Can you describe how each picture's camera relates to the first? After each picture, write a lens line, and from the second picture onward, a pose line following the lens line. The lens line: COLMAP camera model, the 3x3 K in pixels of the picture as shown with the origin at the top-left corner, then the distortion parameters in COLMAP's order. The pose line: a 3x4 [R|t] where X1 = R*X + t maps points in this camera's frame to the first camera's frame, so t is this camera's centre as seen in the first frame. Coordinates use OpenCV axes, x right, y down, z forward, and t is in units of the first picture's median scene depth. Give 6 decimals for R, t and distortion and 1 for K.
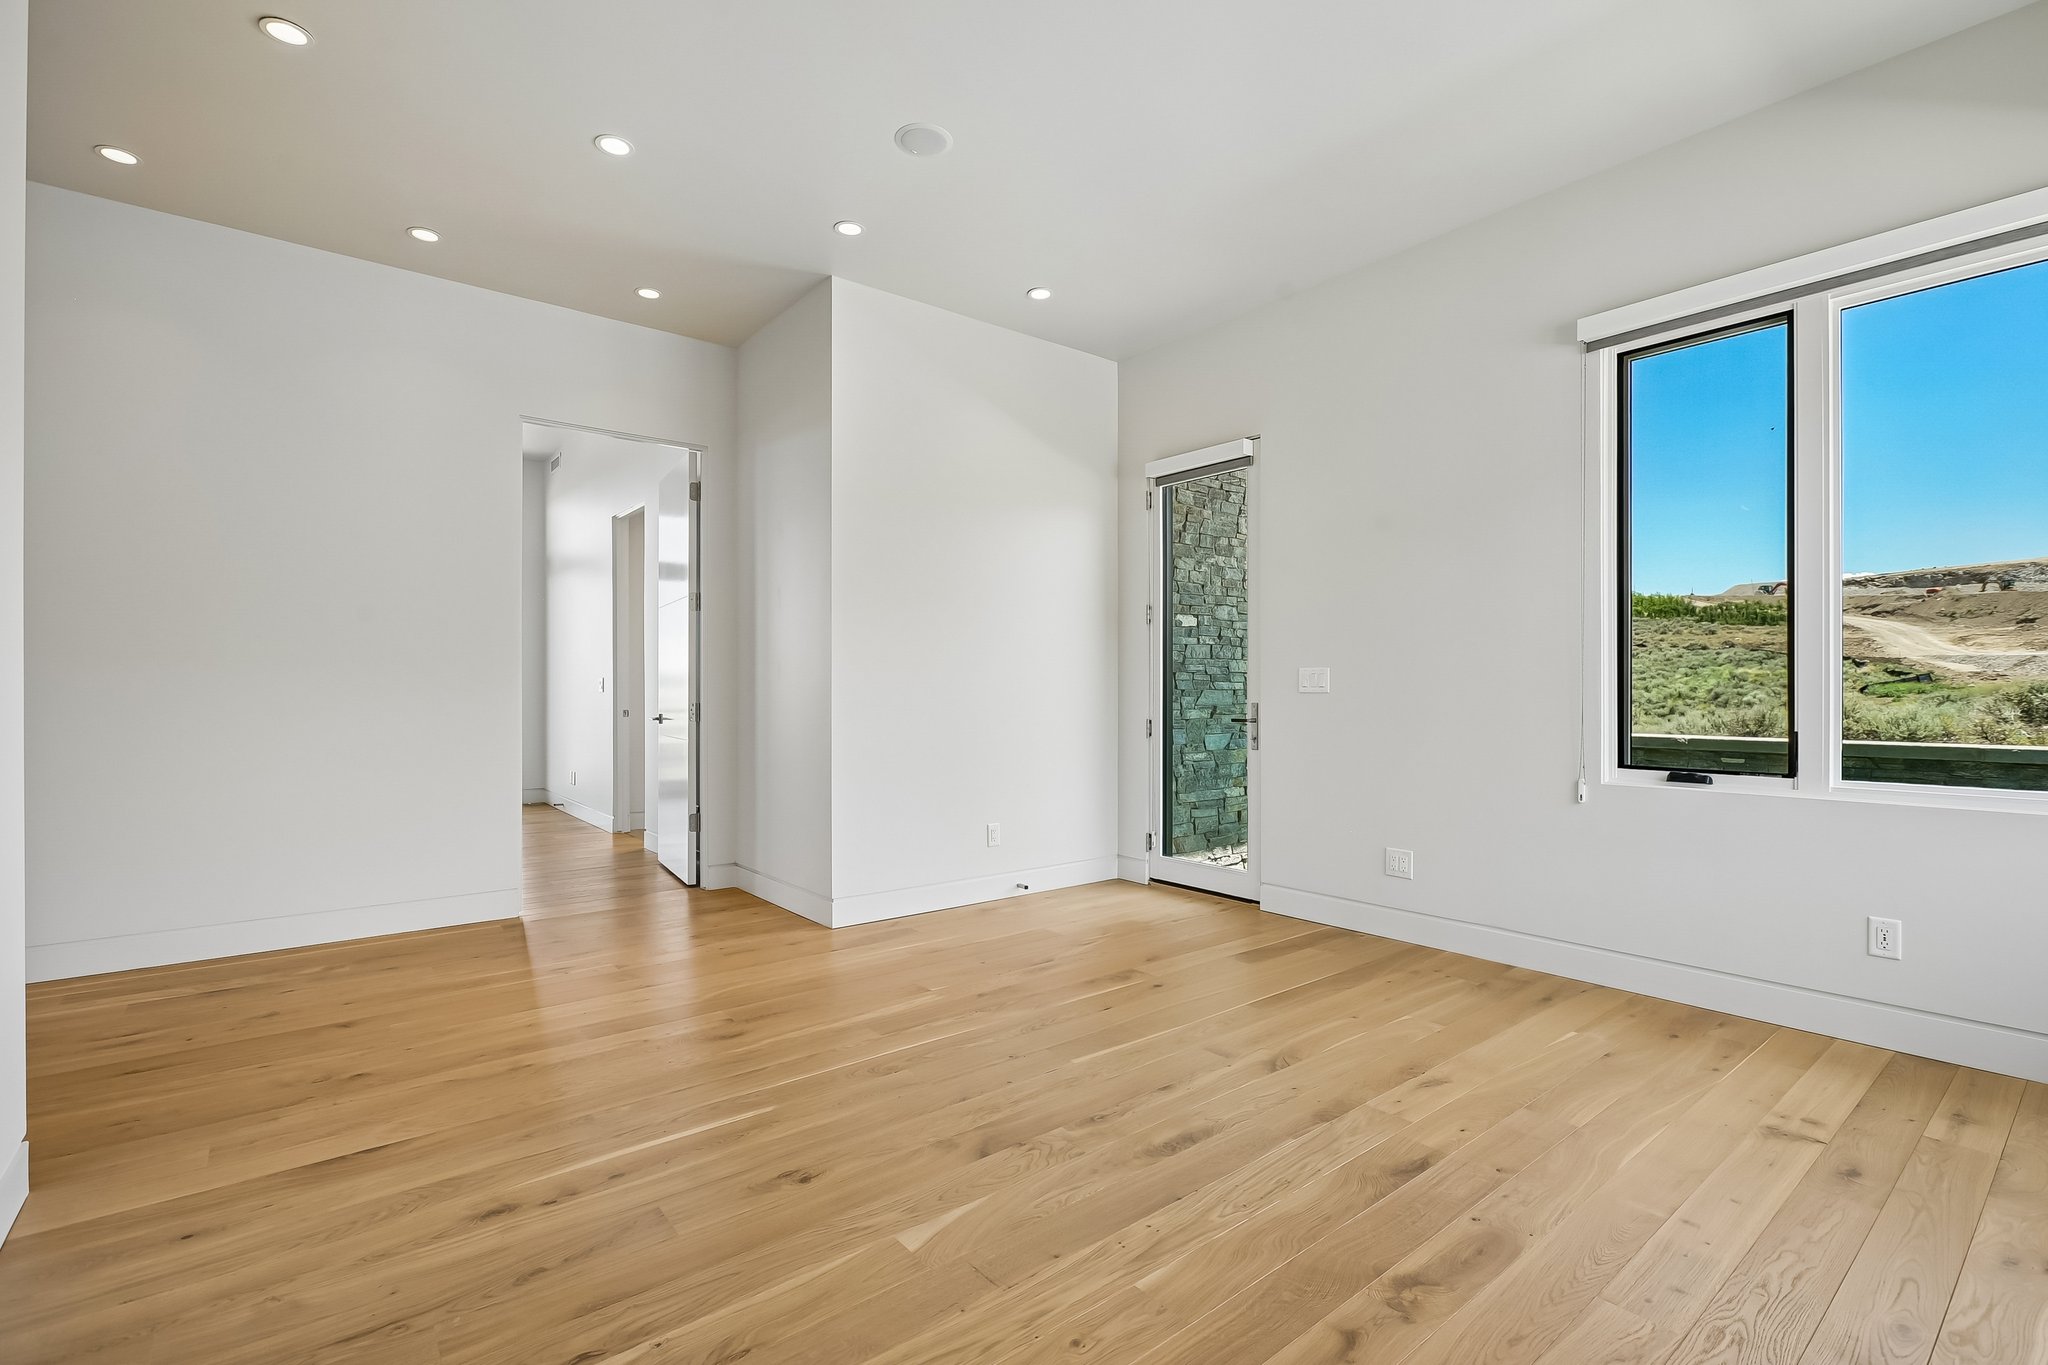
lens RADIAL K [[934.5, 0, 1040.1], [0, 934.5, 690.4], [0, 0, 1]] dist [0.000305, 0.000697]
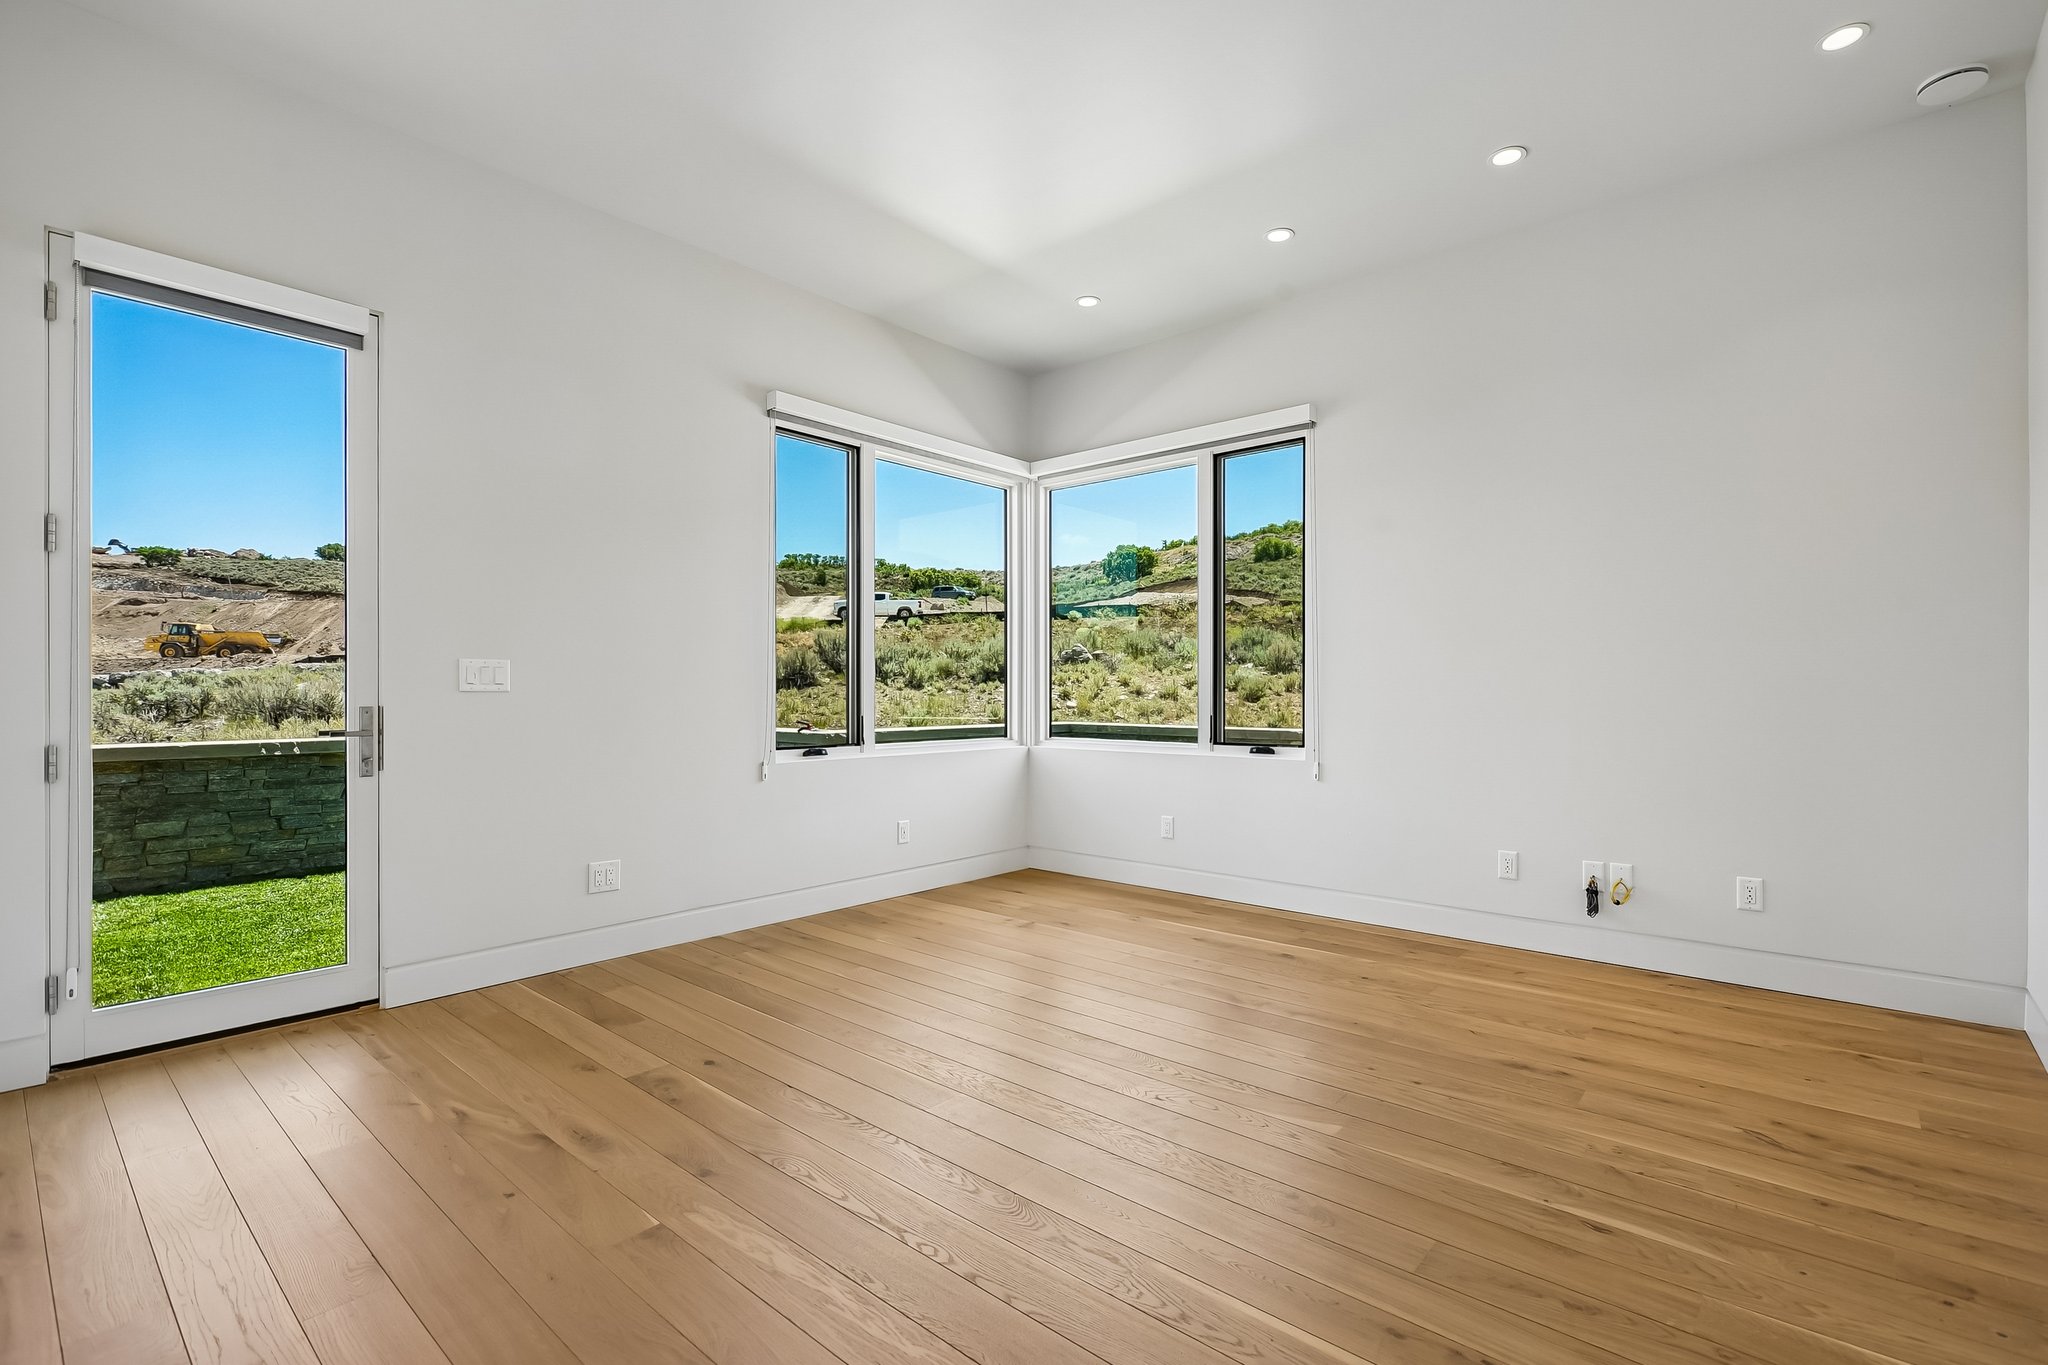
lens RADIAL K [[934.5, 0, 1040.1], [0, 934.5, 690.4], [0, 0, 1]] dist [0.000305, 0.000697]
pose [[-0.180632, 0.002034, 0.983549, -0.761139], [0.000092, 0.999998, -0.002051, 0.004863], [-0.983551, -0.000280, -0.180631, 0.945743]]
